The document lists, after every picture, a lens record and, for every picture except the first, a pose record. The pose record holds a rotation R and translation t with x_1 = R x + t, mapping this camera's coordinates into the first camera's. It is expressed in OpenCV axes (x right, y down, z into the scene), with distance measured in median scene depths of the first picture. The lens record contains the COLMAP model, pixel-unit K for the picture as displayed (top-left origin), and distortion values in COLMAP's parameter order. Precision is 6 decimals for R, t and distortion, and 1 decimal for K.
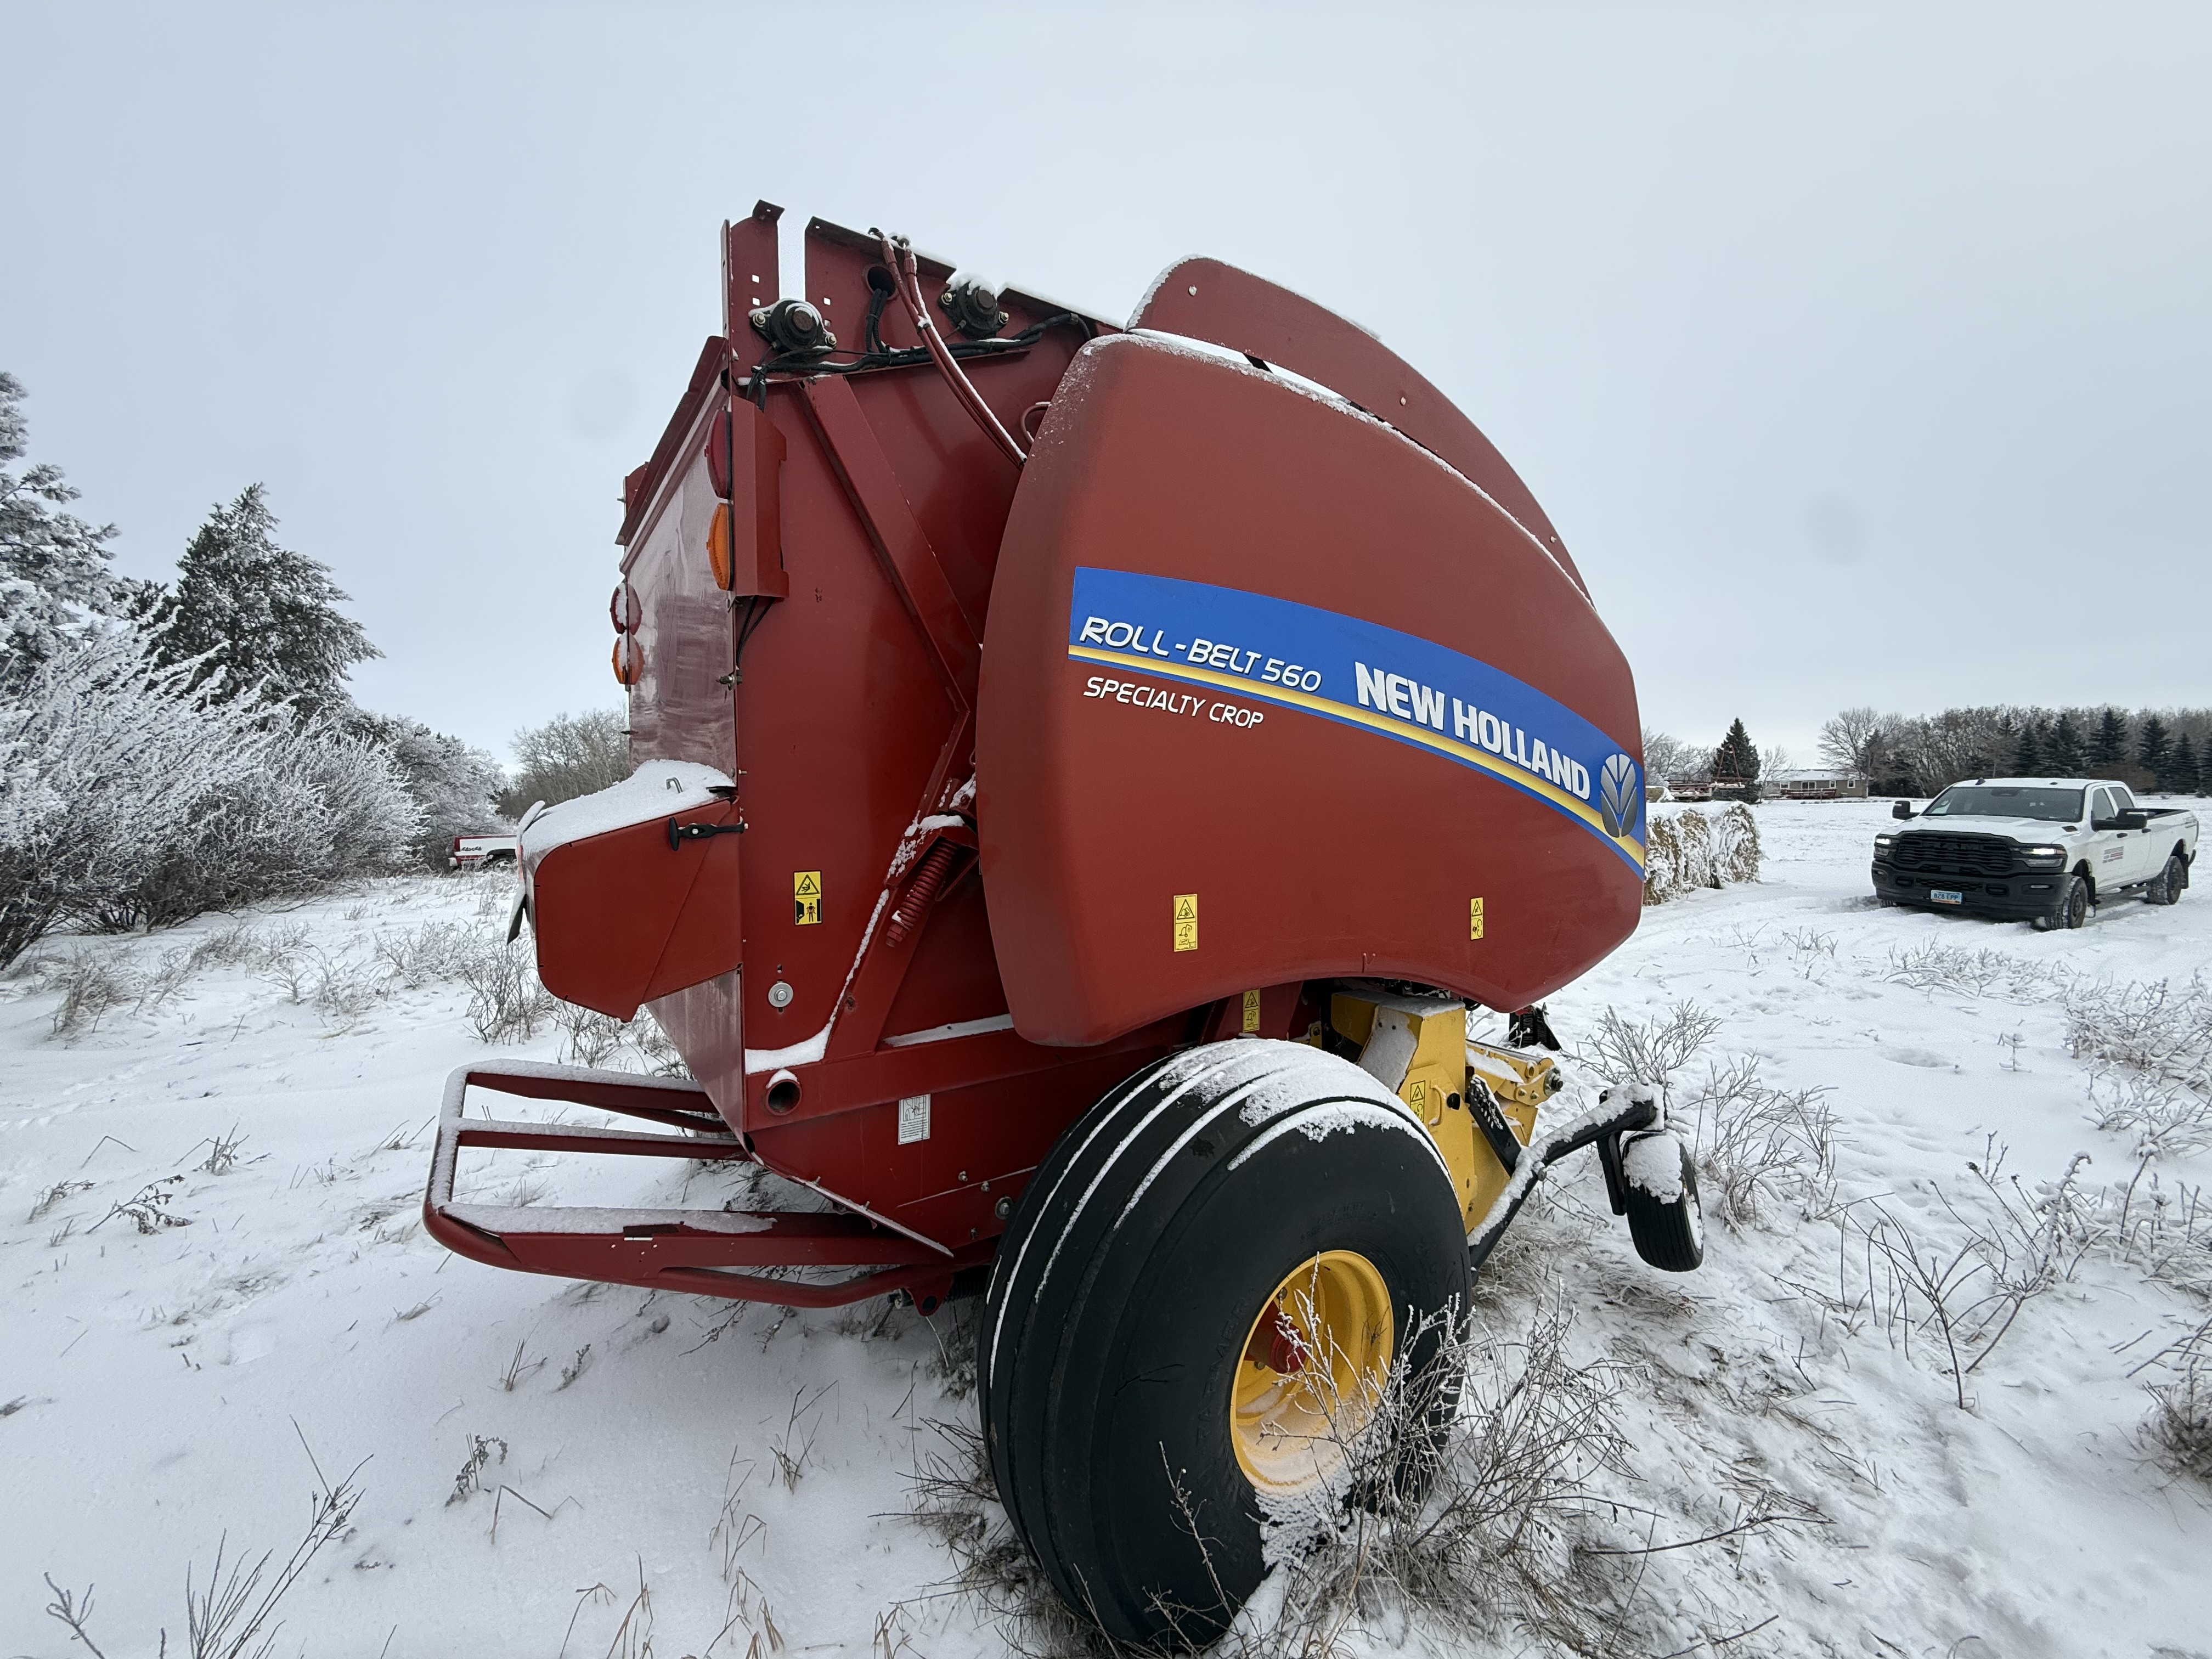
lens RADIAL K [[879.4, 0, 1106.0], [0, 879.4, 829.5], [0, 0, 1]] dist [-0.000098, 0.000014]
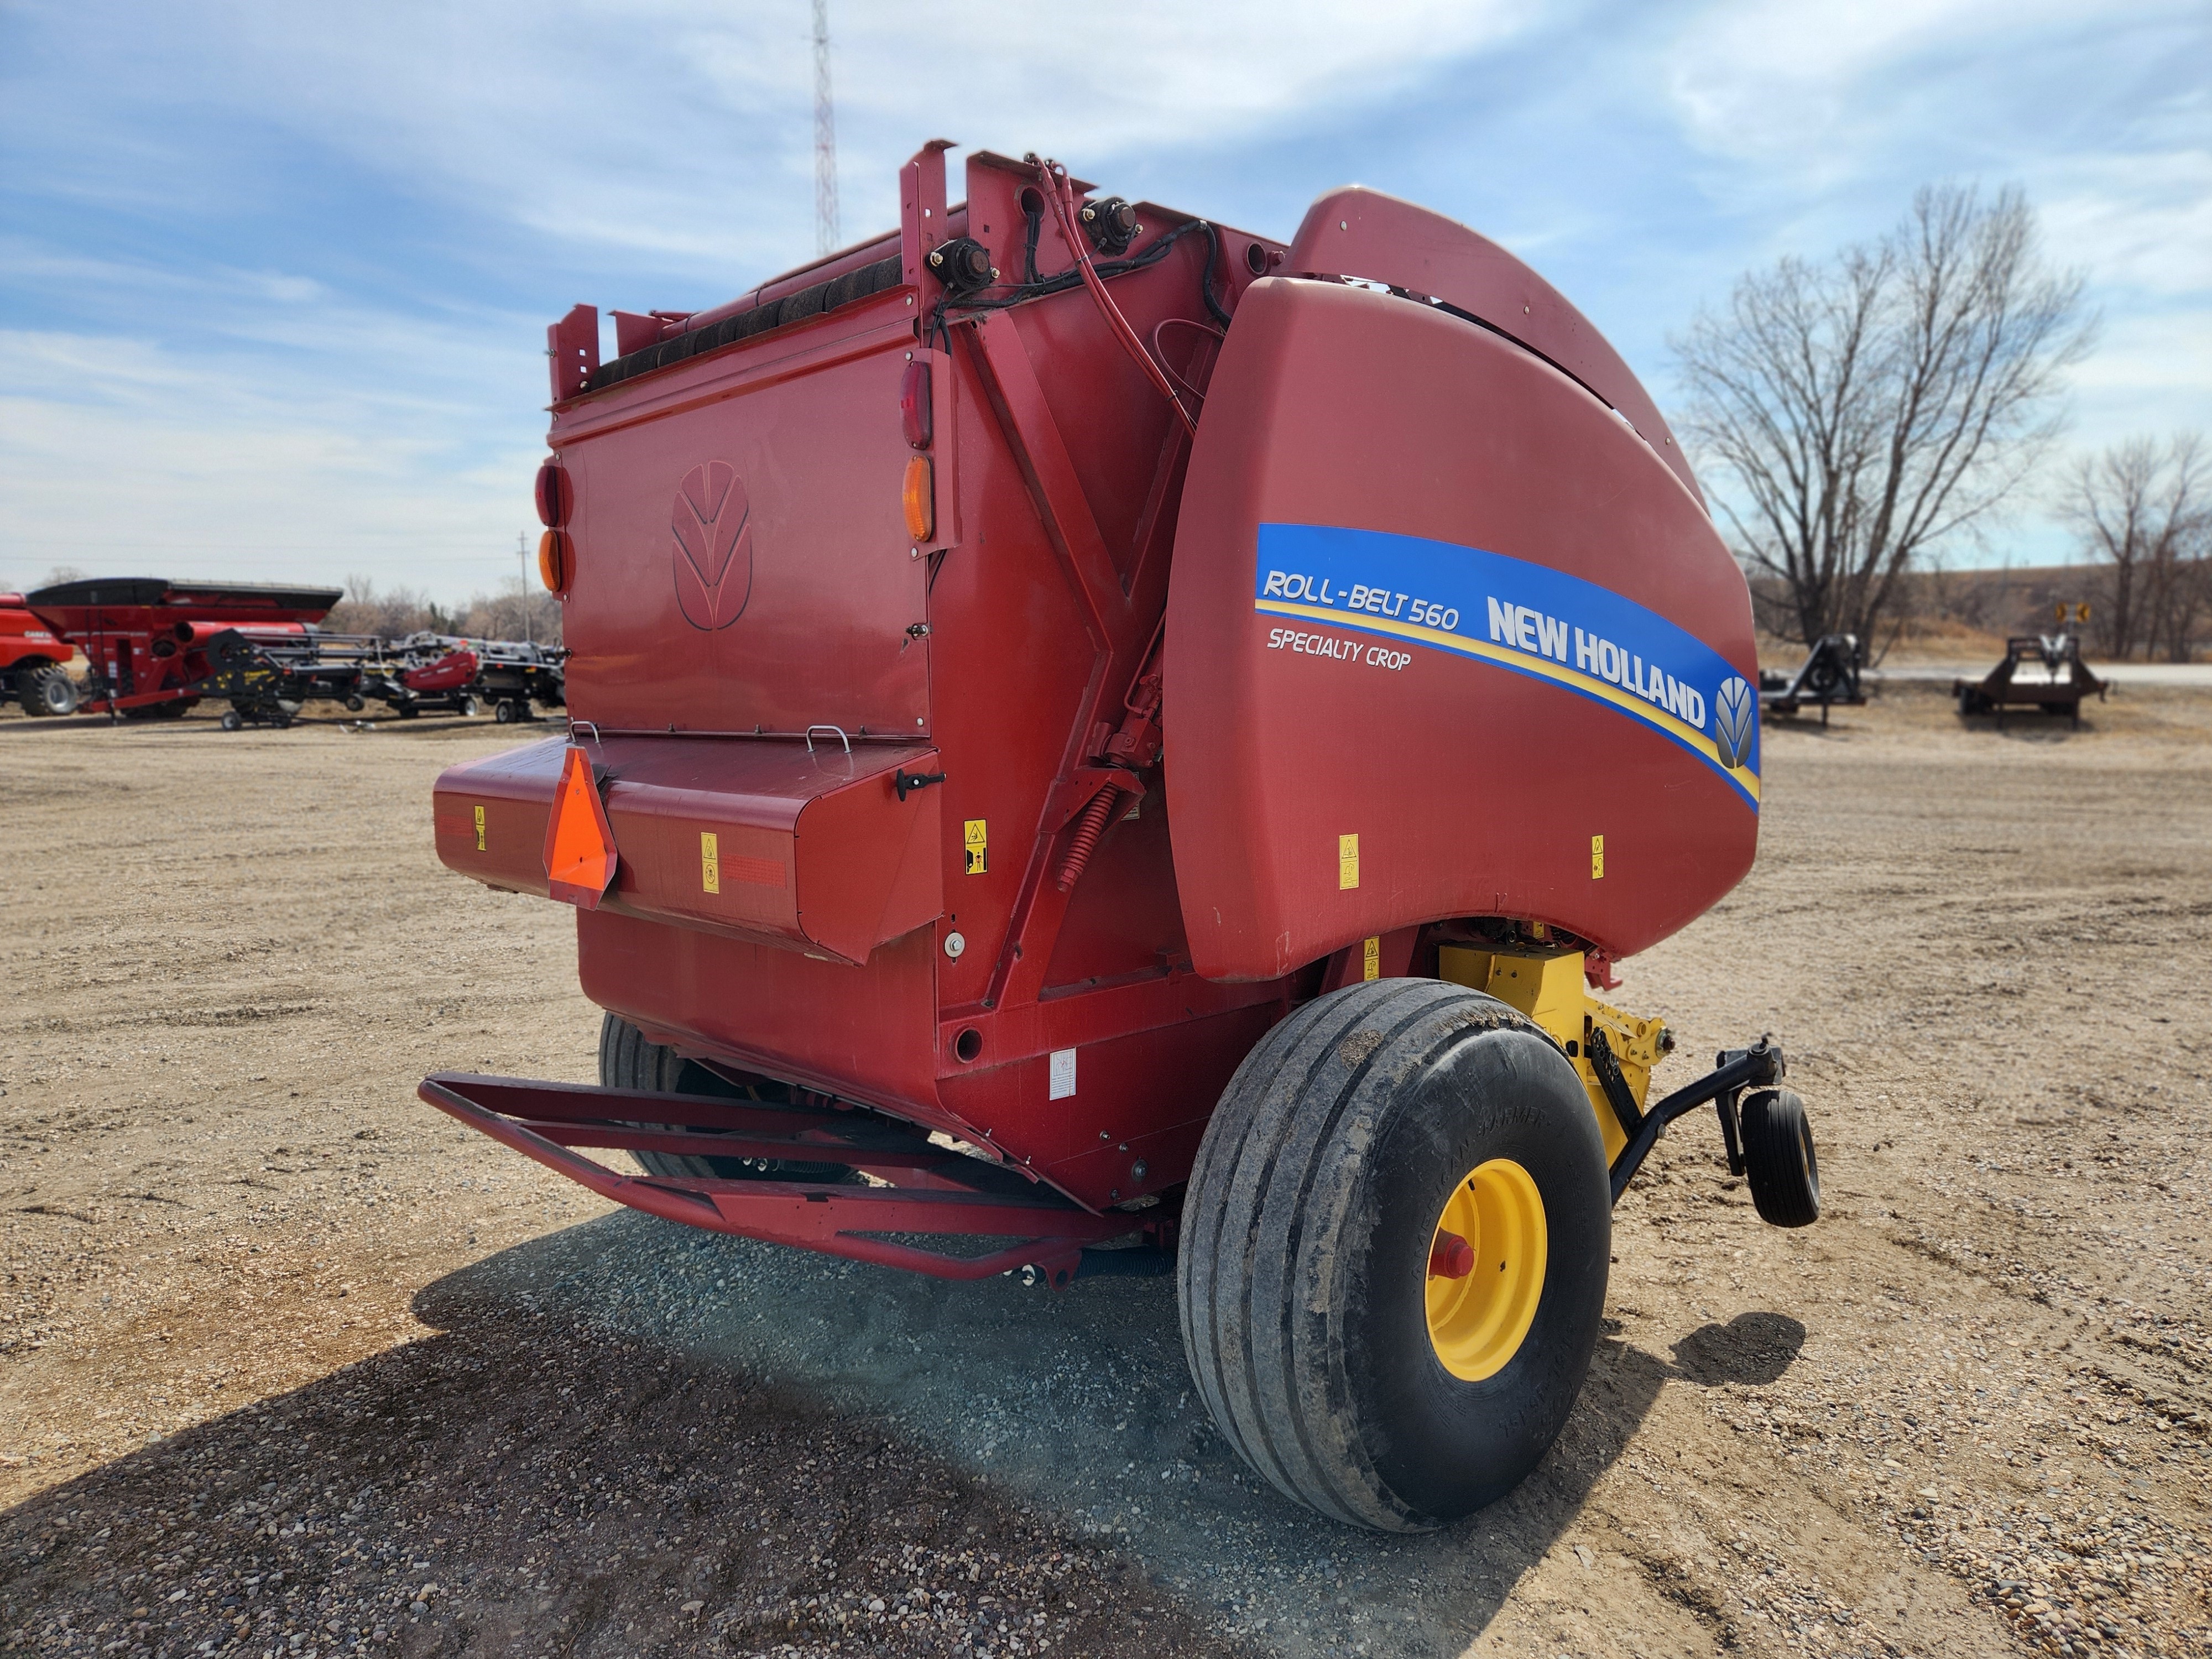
lens RADIAL K [[1489.8, 0, 1155.3], [0, 1489.8, 823.1], [0, 0, 1]] dist [0.030762, 0.000699]
pose [[0.986250, -0.020399, 0.163996, -0.377418], [0.012473, 0.998710, 0.049217, -0.025659], [-0.164788, -0.046494, 0.985233, -0.619710]]
